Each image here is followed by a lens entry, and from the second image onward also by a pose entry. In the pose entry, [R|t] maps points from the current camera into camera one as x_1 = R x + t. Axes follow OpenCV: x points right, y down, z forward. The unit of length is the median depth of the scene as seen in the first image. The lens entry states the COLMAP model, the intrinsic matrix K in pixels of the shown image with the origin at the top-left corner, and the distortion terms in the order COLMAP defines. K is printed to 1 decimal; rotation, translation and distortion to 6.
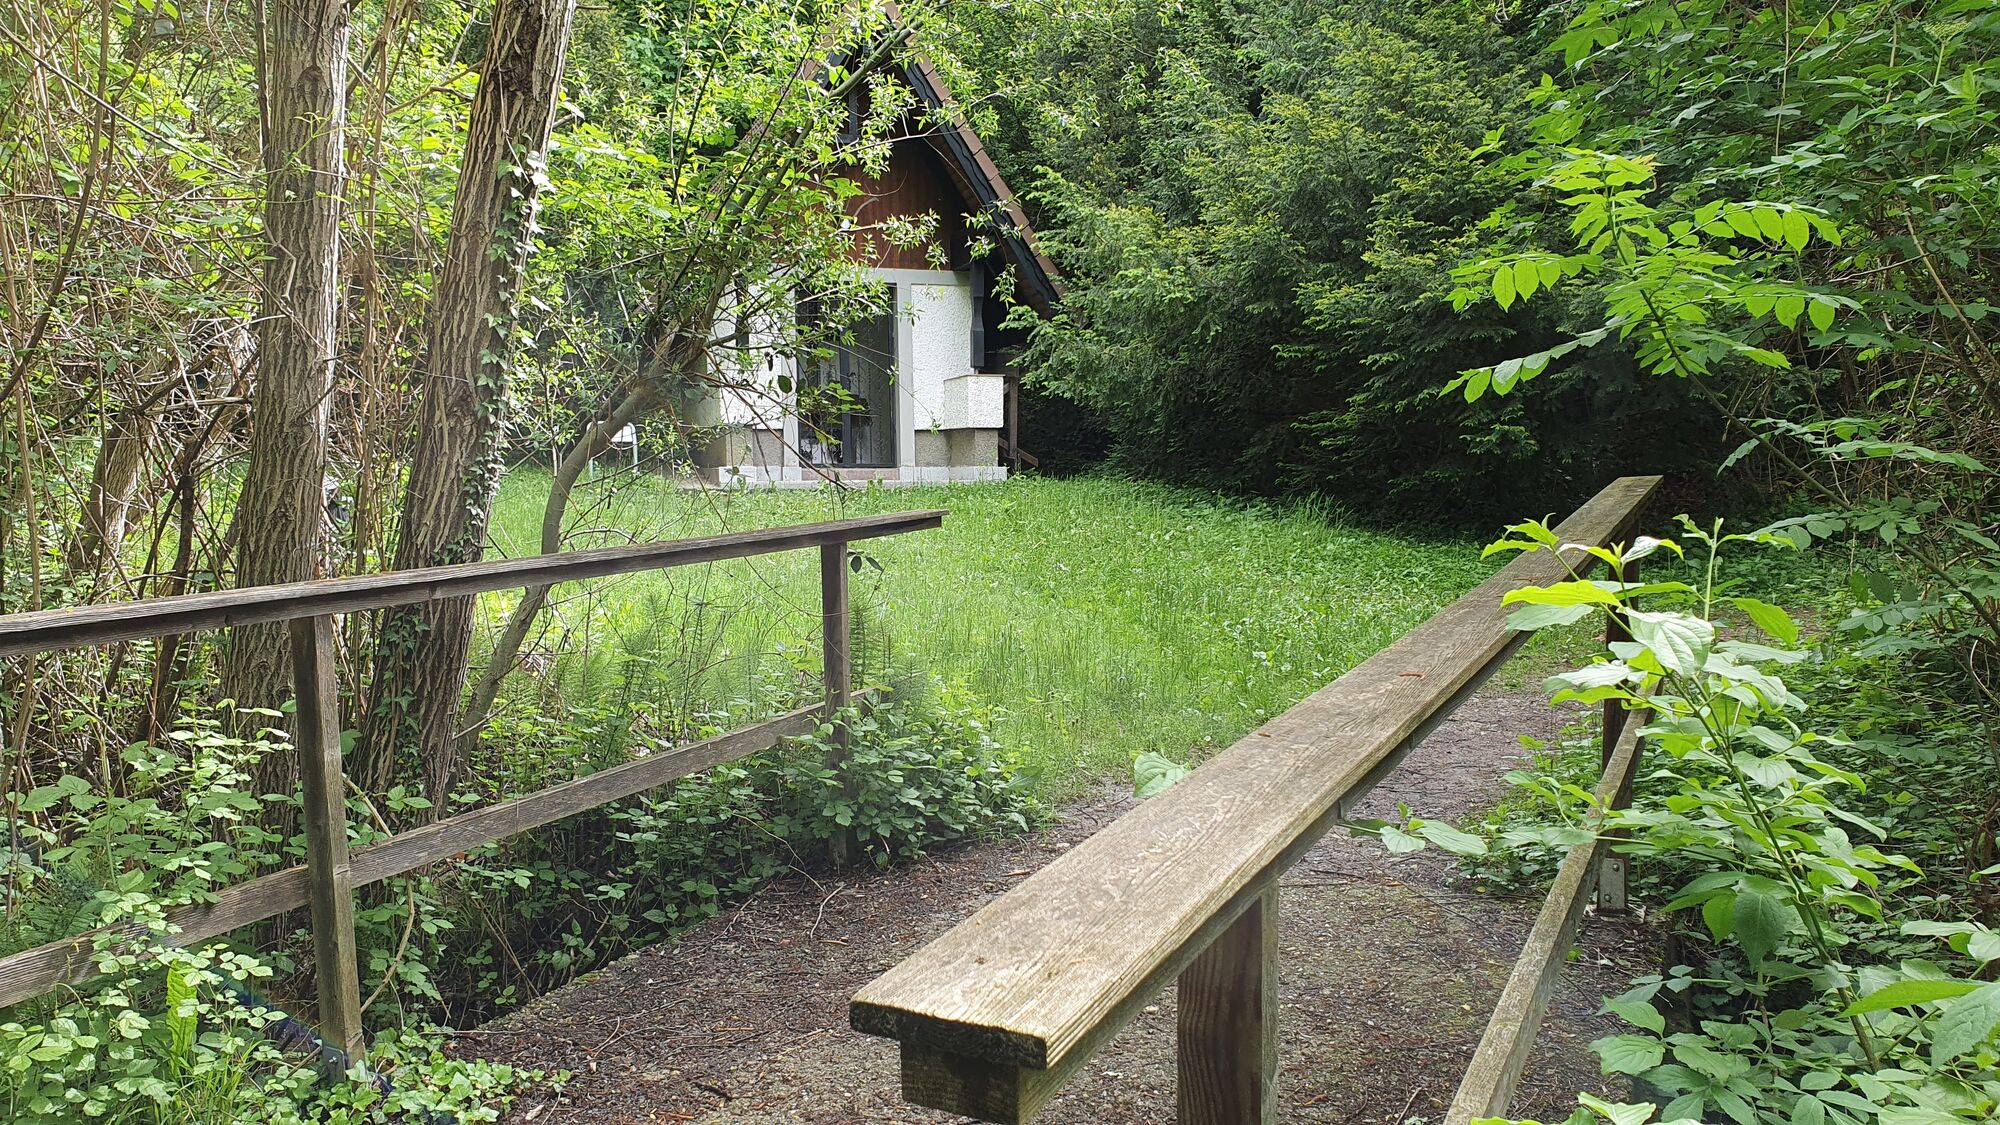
lens RADIAL K [[1512.3, 0, 1002.6], [0, 1512.3, 565.0], [0, 0, 1]] dist [0.055727, -0.000358]
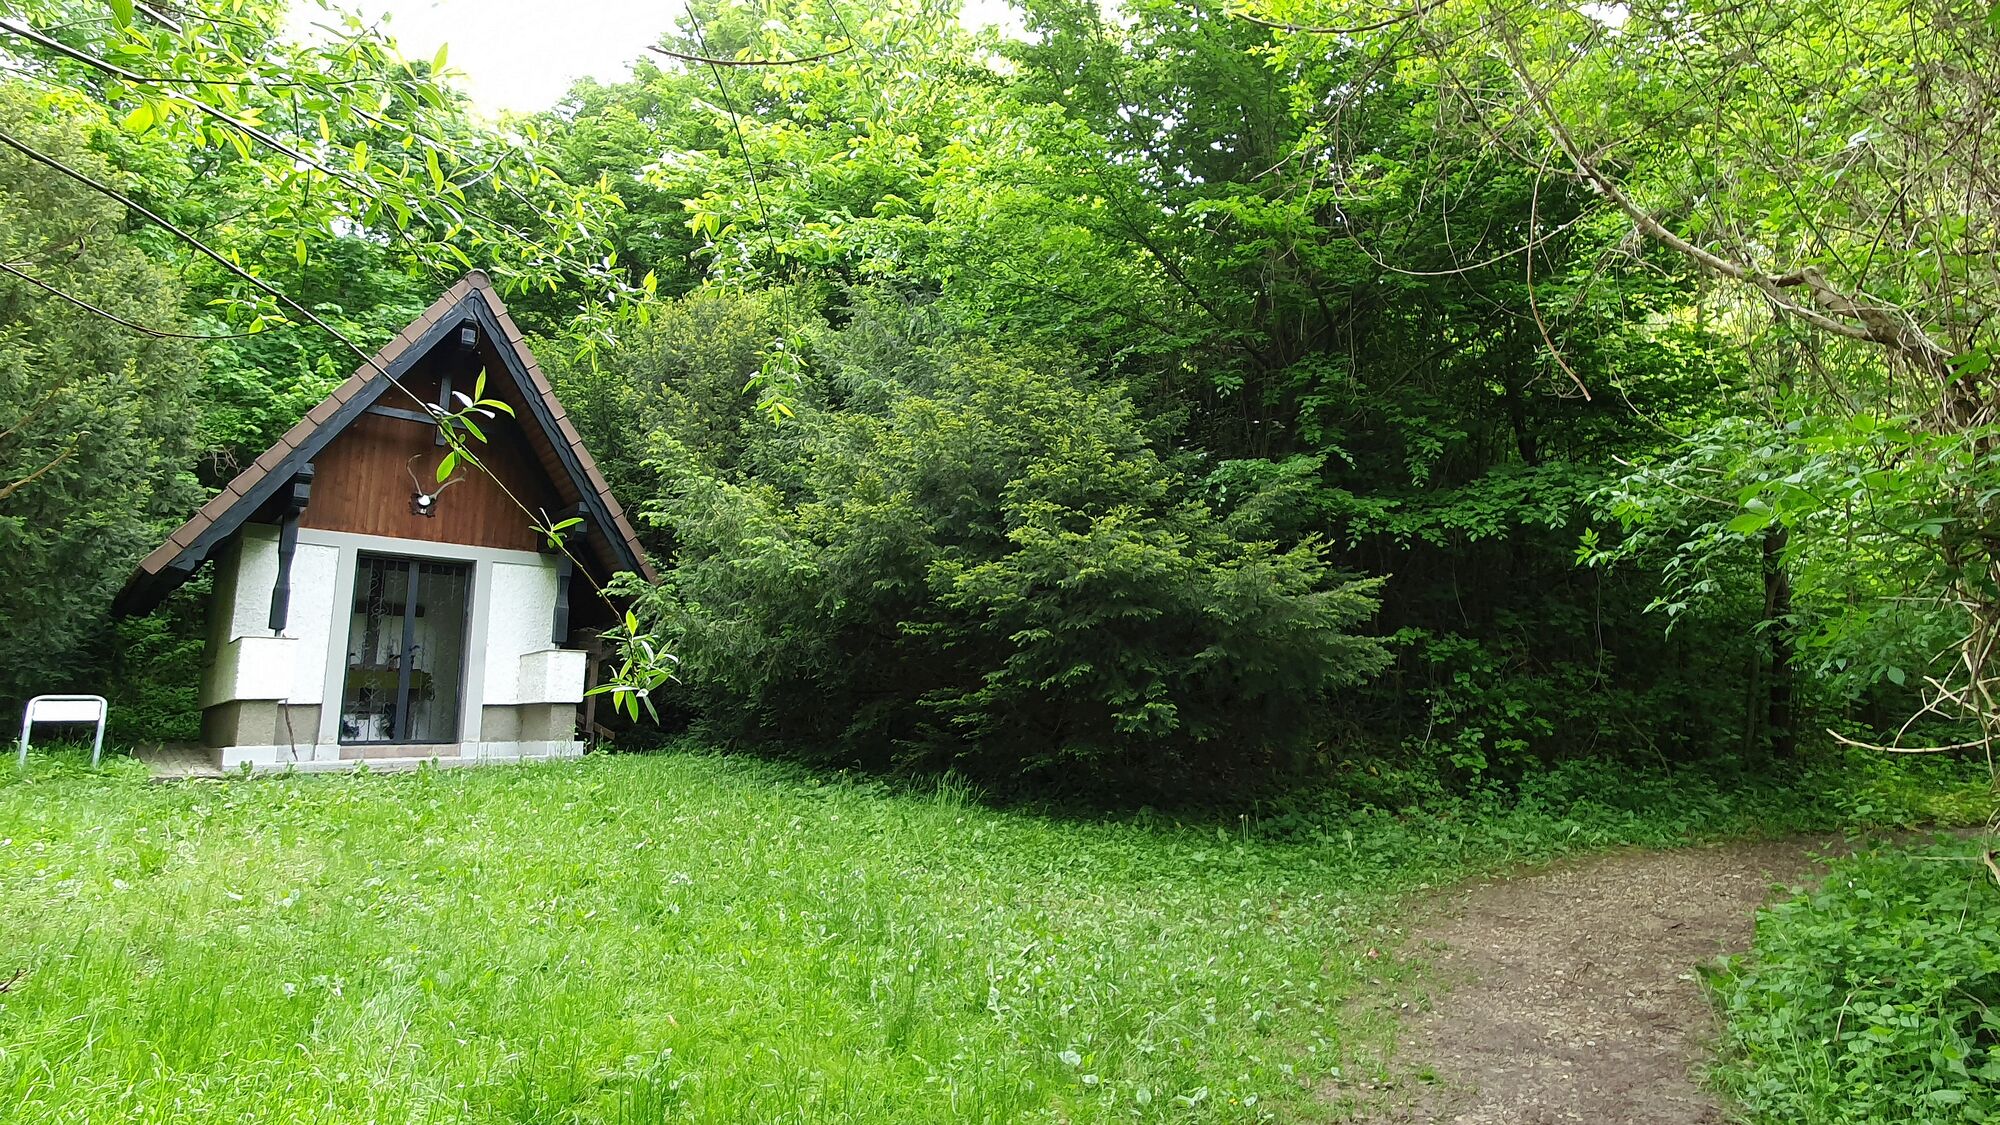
lens RADIAL K [[911.2, 0, 994.7], [0, 911.2, 555.5], [0, 0, 1]] dist [0.000911, 0.000207]
pose [[0.900391, 0.071384, 0.429186, -0.022258], [0.036561, 0.970546, -0.238127, -0.034096], [-0.433543, 0.230099, 0.871261, 0.359170]]
